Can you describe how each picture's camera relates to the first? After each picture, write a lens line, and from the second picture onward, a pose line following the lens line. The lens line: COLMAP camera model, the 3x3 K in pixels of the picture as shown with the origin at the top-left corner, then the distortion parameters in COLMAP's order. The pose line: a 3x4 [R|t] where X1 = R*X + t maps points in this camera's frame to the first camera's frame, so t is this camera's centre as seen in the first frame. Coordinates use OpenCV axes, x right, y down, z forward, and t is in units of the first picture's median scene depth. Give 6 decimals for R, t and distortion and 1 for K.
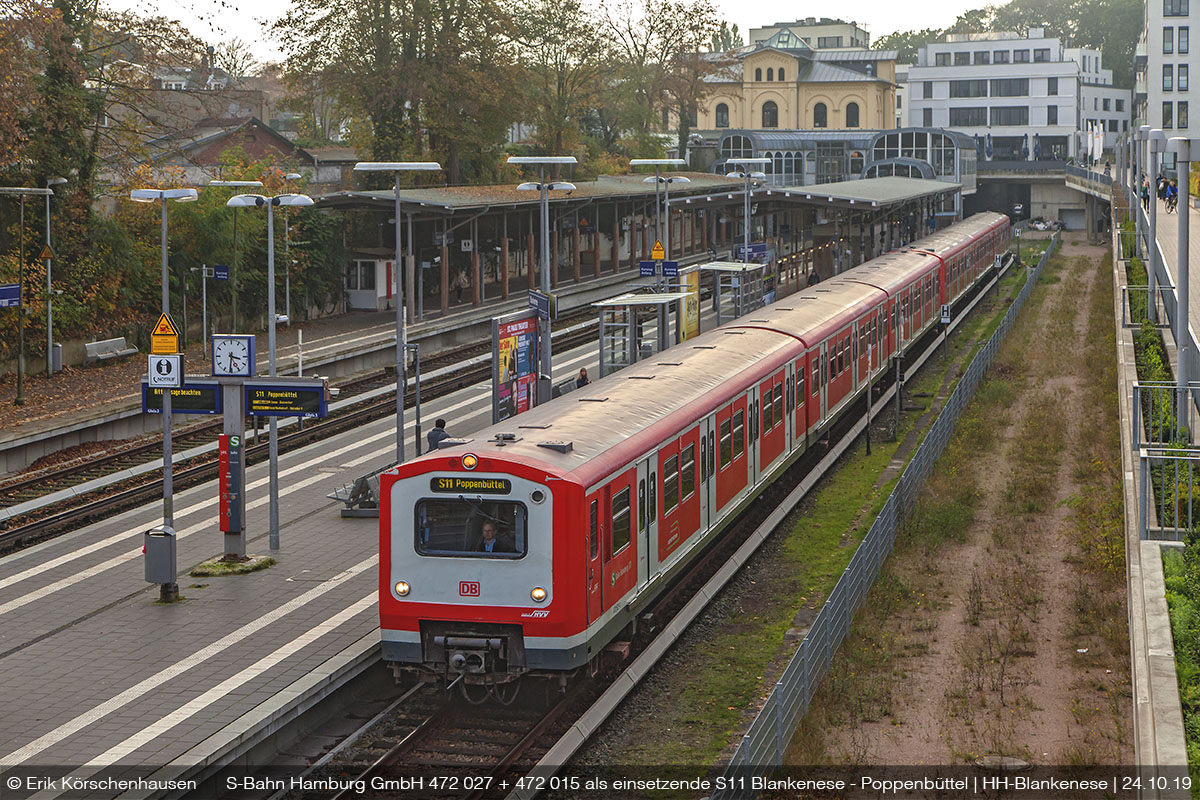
lens RADIAL K [[2095.3, 0, 599.0], [0, 2095.3, 402.9], [0, 0, 1]] dist [0.002249, 0.000000]
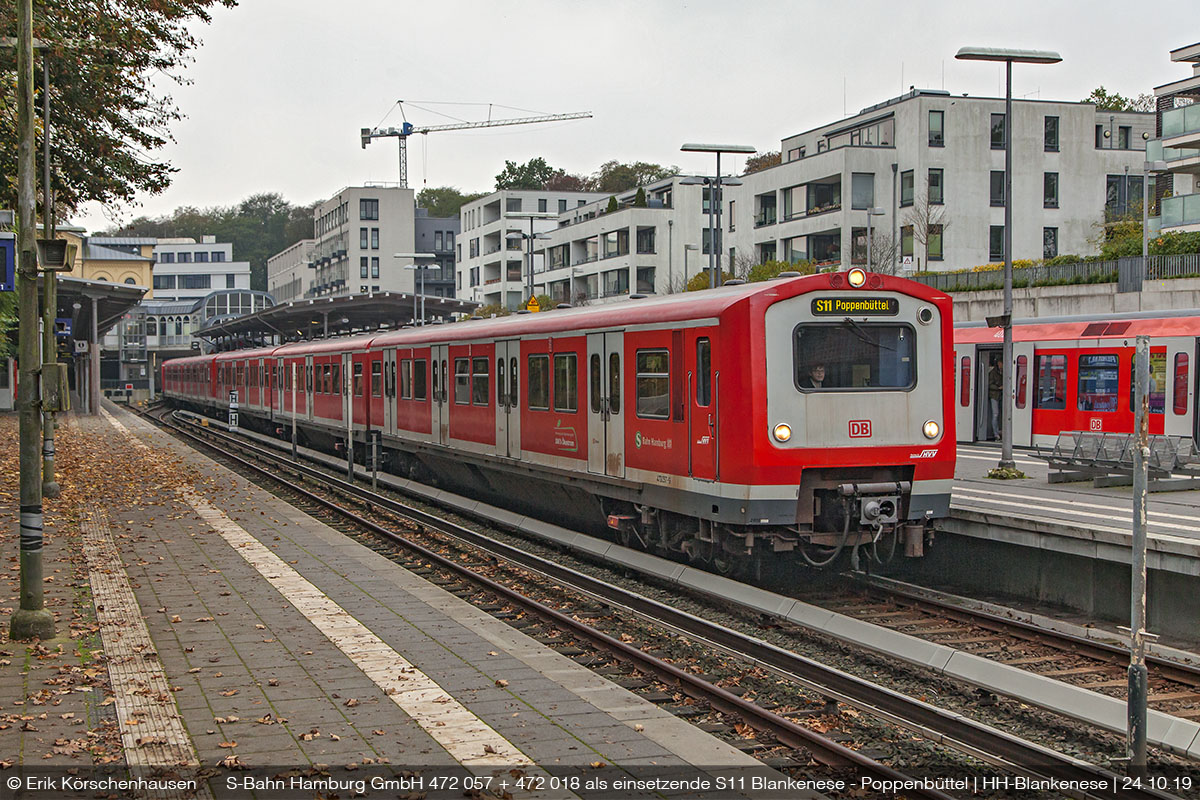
lens RADIAL K [[1584.5, 0, 599.4], [0, 1584.5, 399.2], [0, 0, 1]] dist [-0.140835, 0.000000]
pose [[0.841444, -0.008094, 0.540284, -0.492312], [0.076339, 0.991639, -0.104036, 0.134717], [-0.534924, 0.128785, 0.835027, 0.521299]]
